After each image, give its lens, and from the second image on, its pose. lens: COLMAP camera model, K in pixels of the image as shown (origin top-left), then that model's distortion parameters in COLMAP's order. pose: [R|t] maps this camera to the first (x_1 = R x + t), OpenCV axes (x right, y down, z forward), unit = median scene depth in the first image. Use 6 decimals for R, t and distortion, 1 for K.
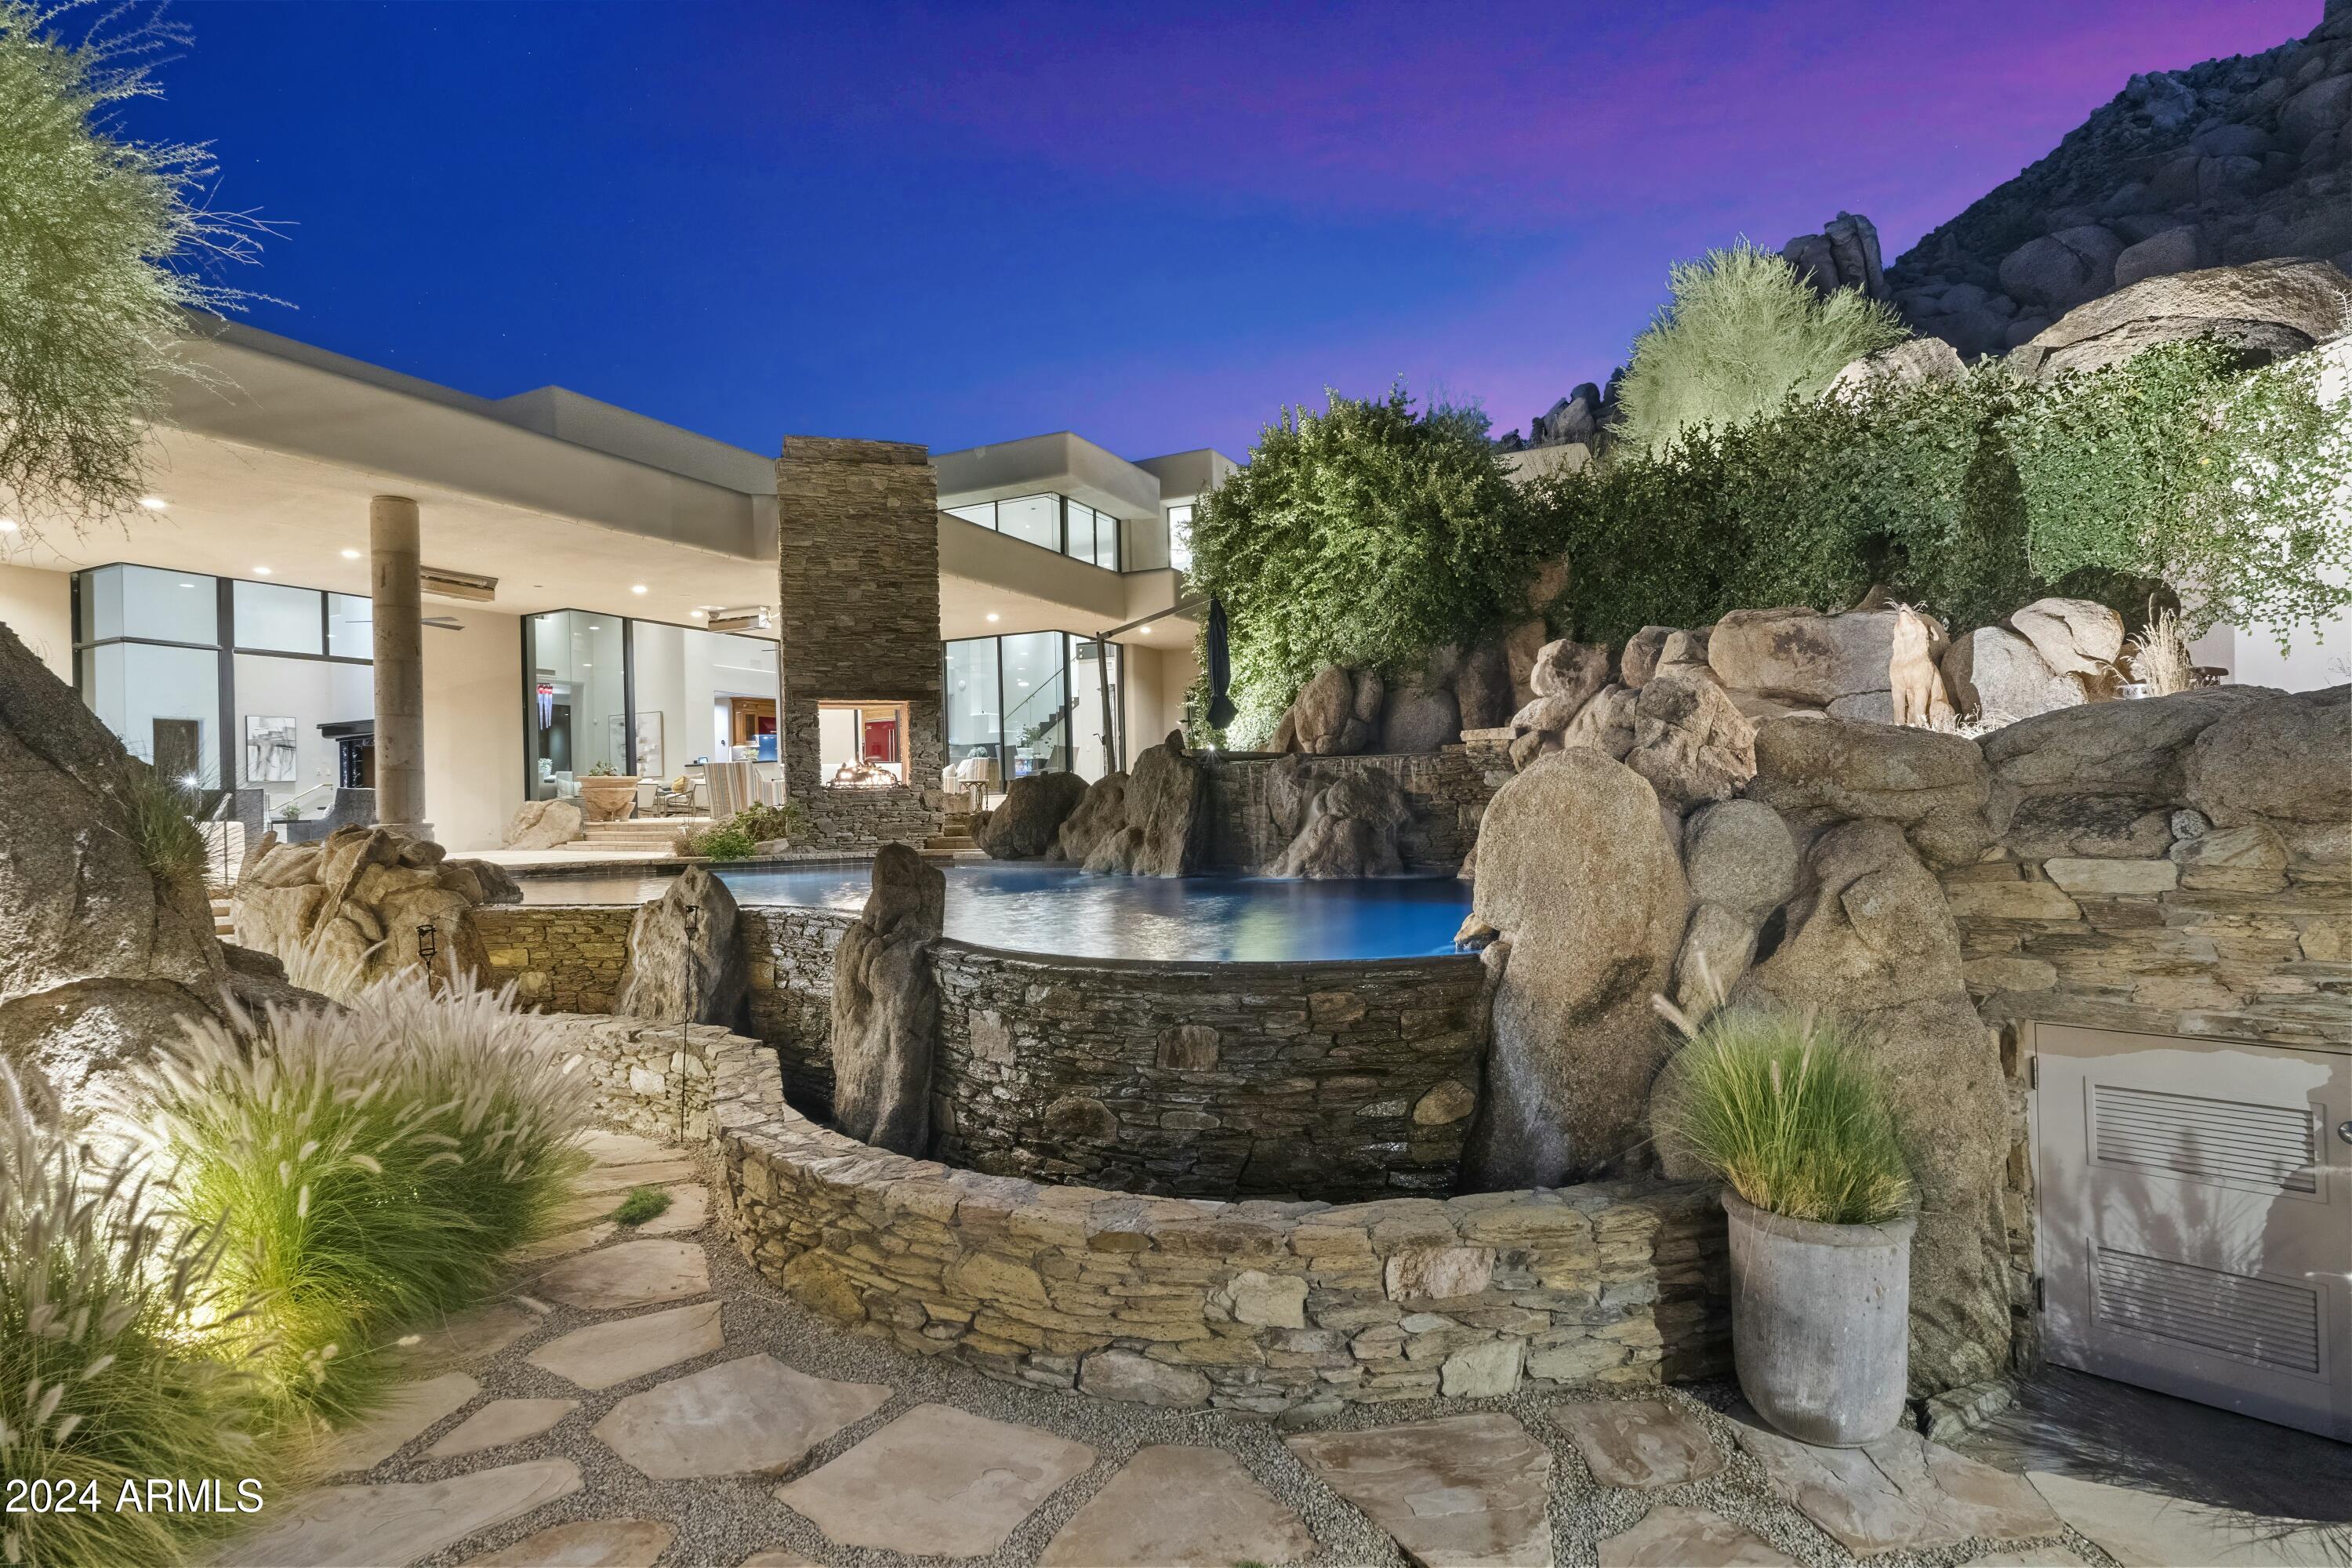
lens RADIAL K [[1215.2, 0, 1175.6], [0, 1215.2, 789.5], [0, 0, 1]] dist [-0.000565, 0.000016]
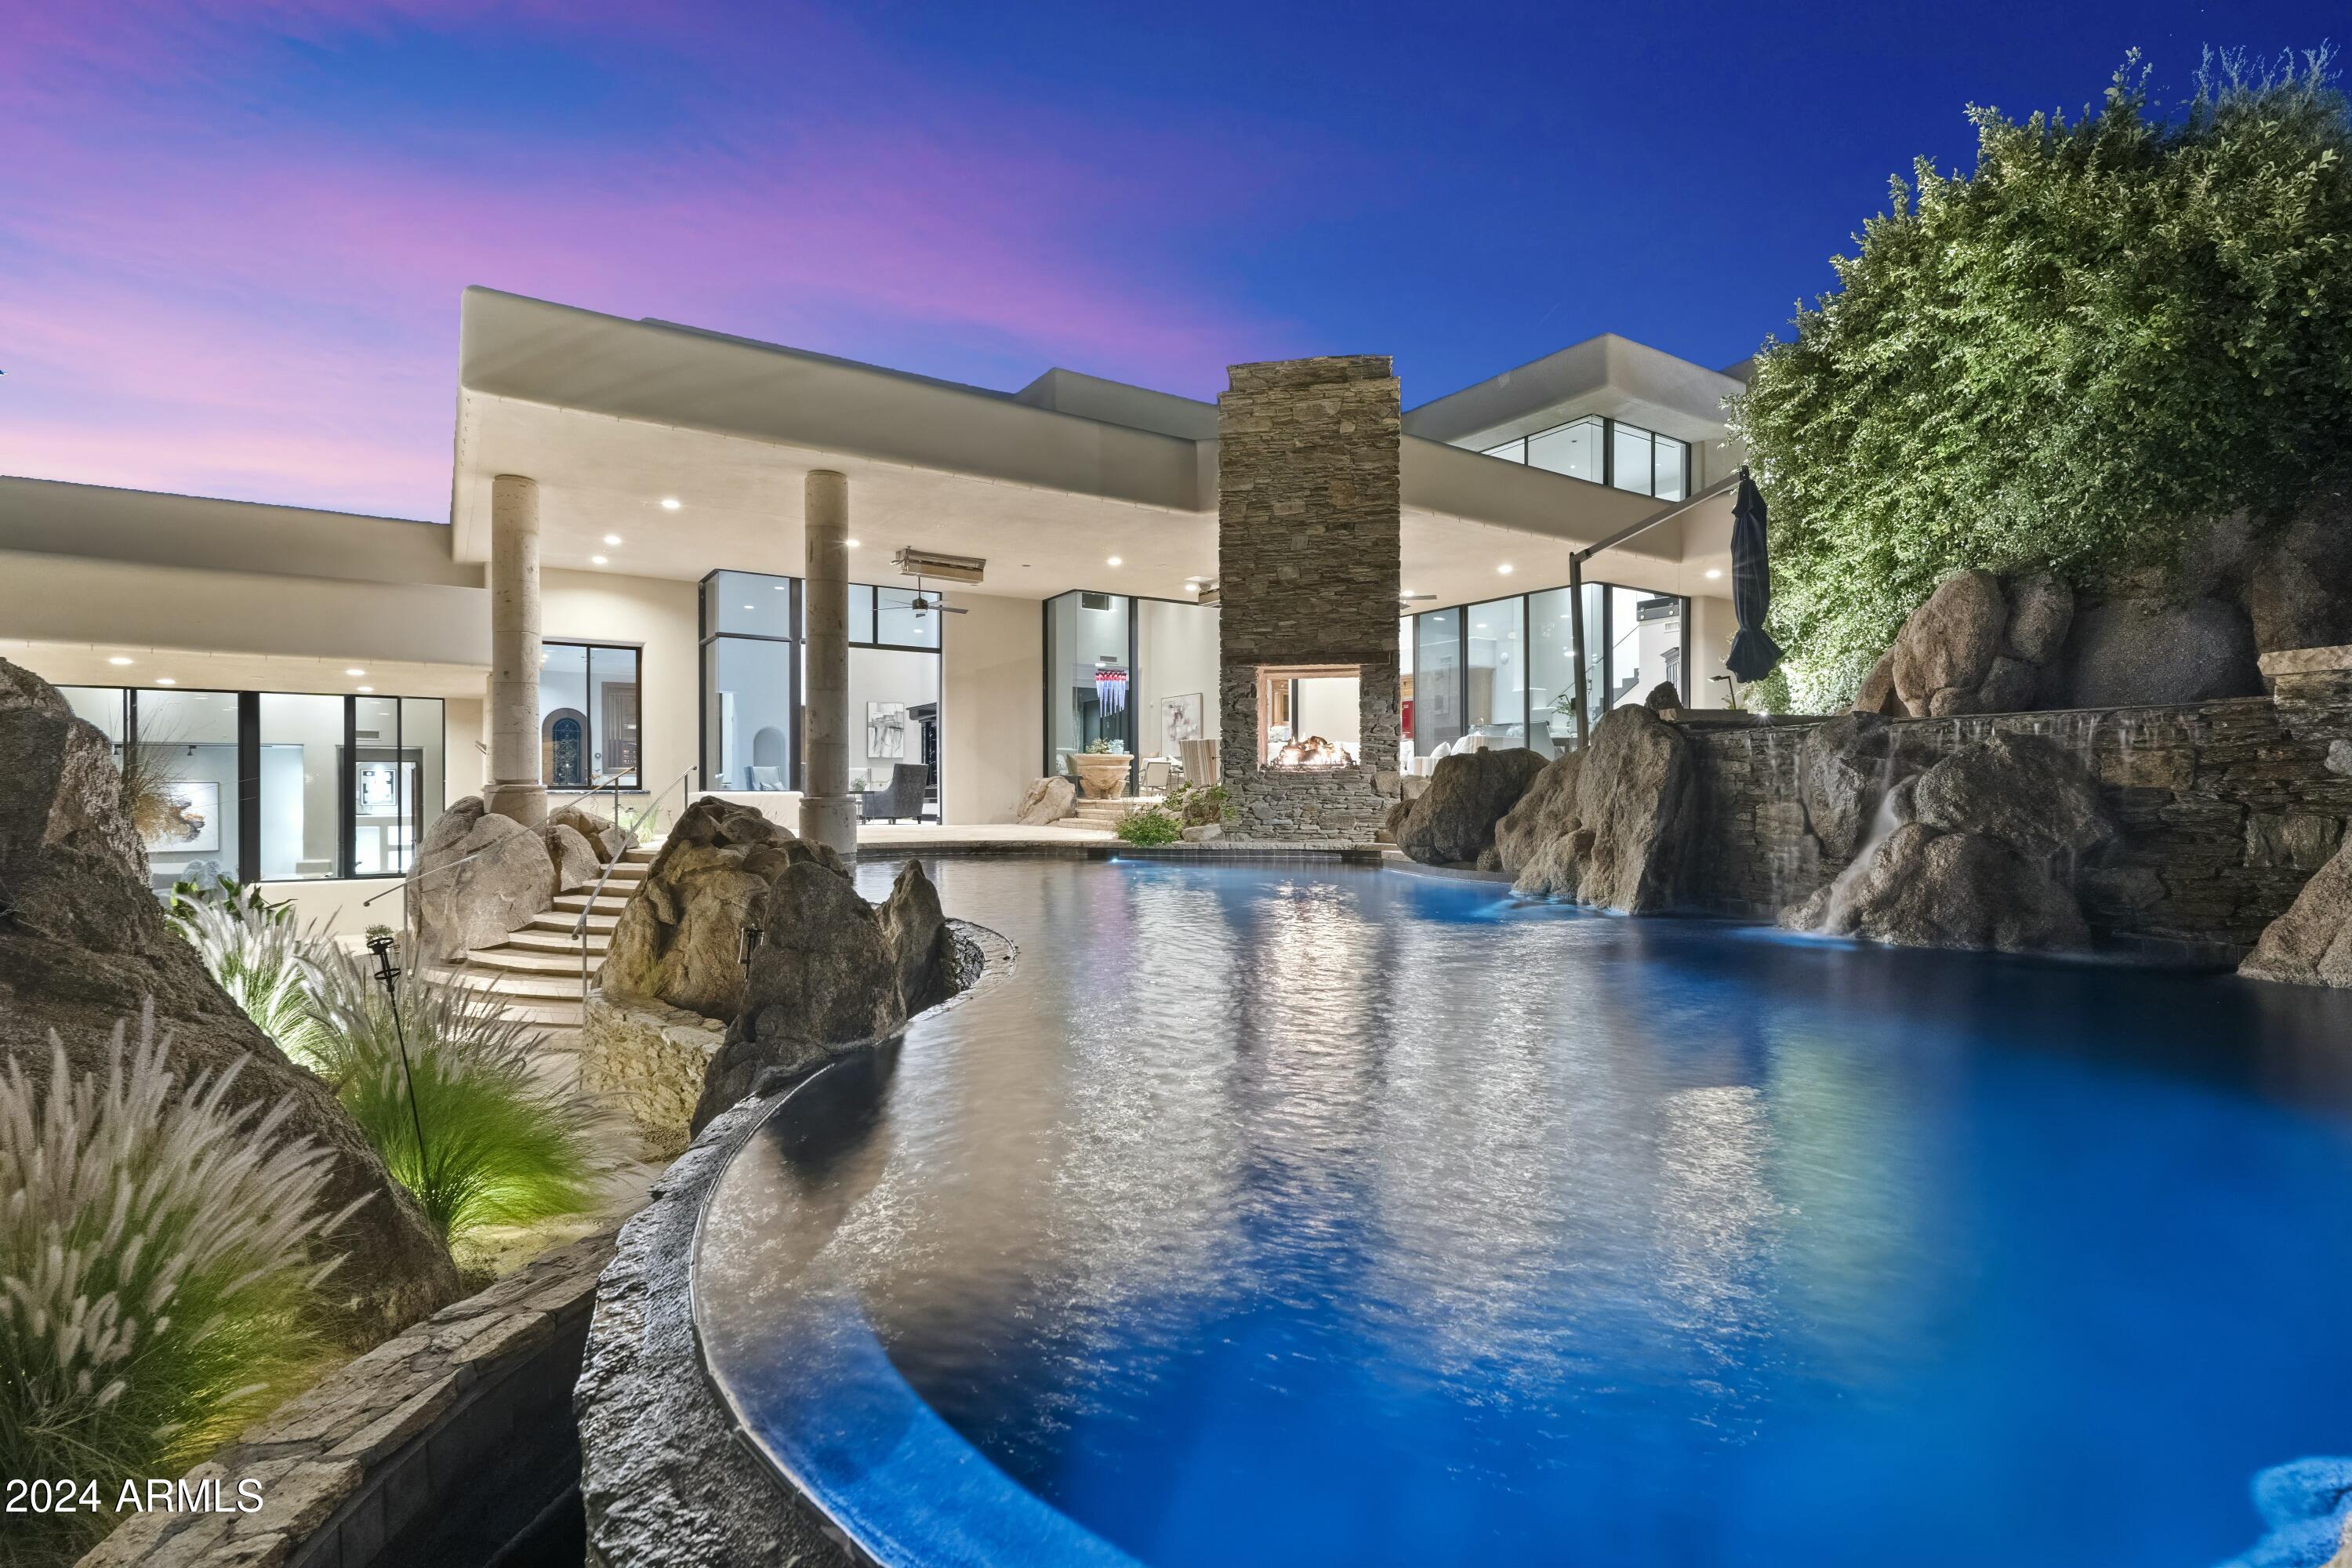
lens RADIAL K [[1122.8, 0, 1172.7], [0, 1122.8, 795.9], [0, 0, 1]] dist [0.001809, -0.000762]
pose [[0.863821, 0.023546, -0.503248, 0.069881], [-0.013333, 0.999626, 0.023886, 0.000859], [0.503622, -0.013923, 0.863812, 0.313455]]
